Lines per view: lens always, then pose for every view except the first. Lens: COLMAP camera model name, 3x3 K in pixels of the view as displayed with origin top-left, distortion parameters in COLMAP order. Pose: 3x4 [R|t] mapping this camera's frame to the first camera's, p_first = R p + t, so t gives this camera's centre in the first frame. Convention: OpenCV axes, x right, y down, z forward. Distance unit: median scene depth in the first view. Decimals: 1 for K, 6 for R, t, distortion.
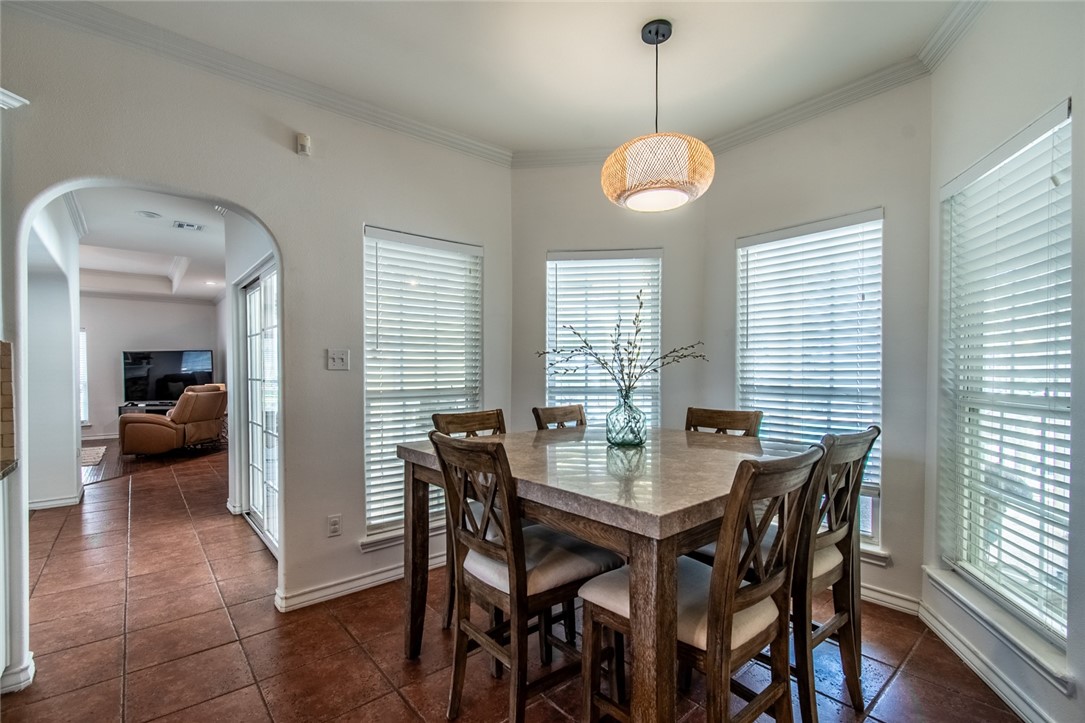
lens RADIAL K [[493.4, 0, 537.5], [0, 493.4, 377.0], [0, 0, 1]] dist [-0.001610, -0.000297]
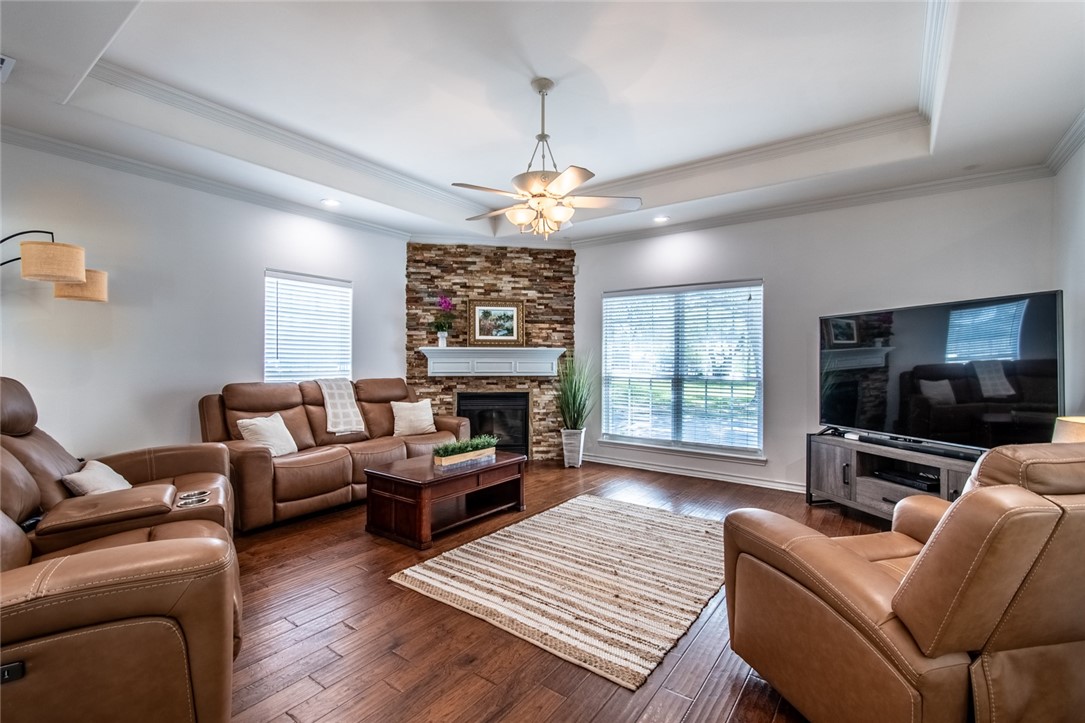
lens RADIAL K [[496.5, 0, 539.3], [0, 496.5, 352.8], [0, 0, 1]] dist [0.002115, -0.000564]
pose [[0.254858, -0.003800, -0.966971, -0.519617], [-0.017403, 0.999812, -0.008516, -0.009099], [0.966822, 0.018999, 0.254744, 0.717157]]
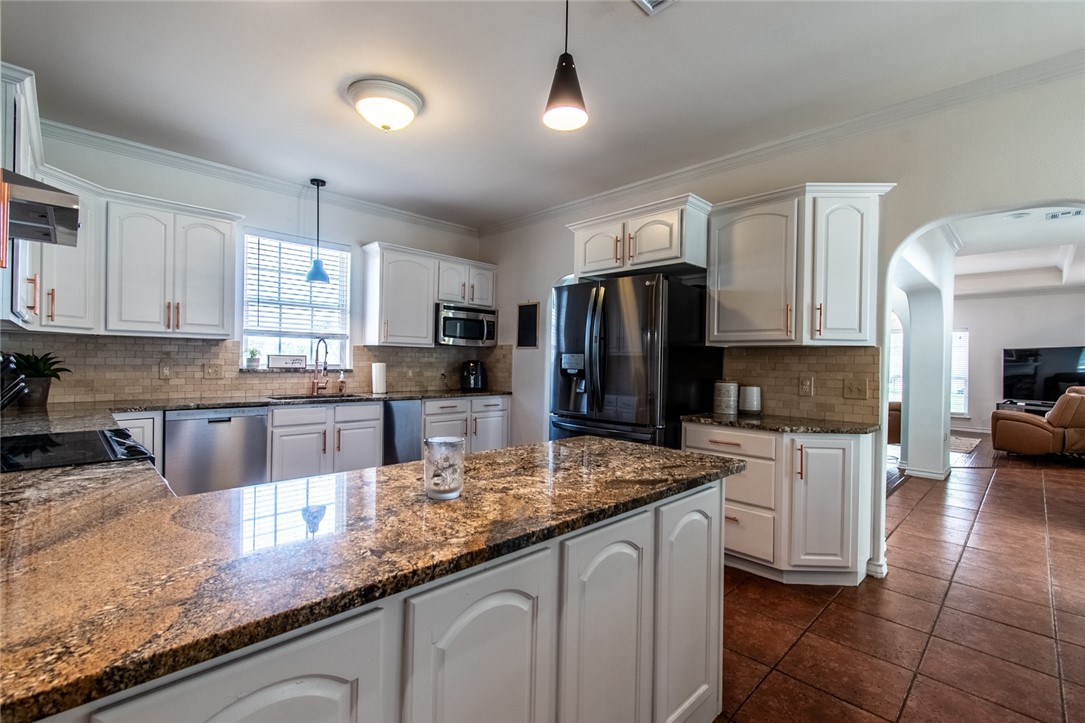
lens RADIAL K [[496.5, 0, 539.3], [0, 496.5, 352.8], [0, 0, 1]] dist [0.002115, -0.000564]
pose [[0.098564, -0.004246, -0.995122, 0.090626], [-0.036328, 0.999309, -0.007862, -0.001178], [0.994467, 0.036926, 0.098342, -0.051377]]
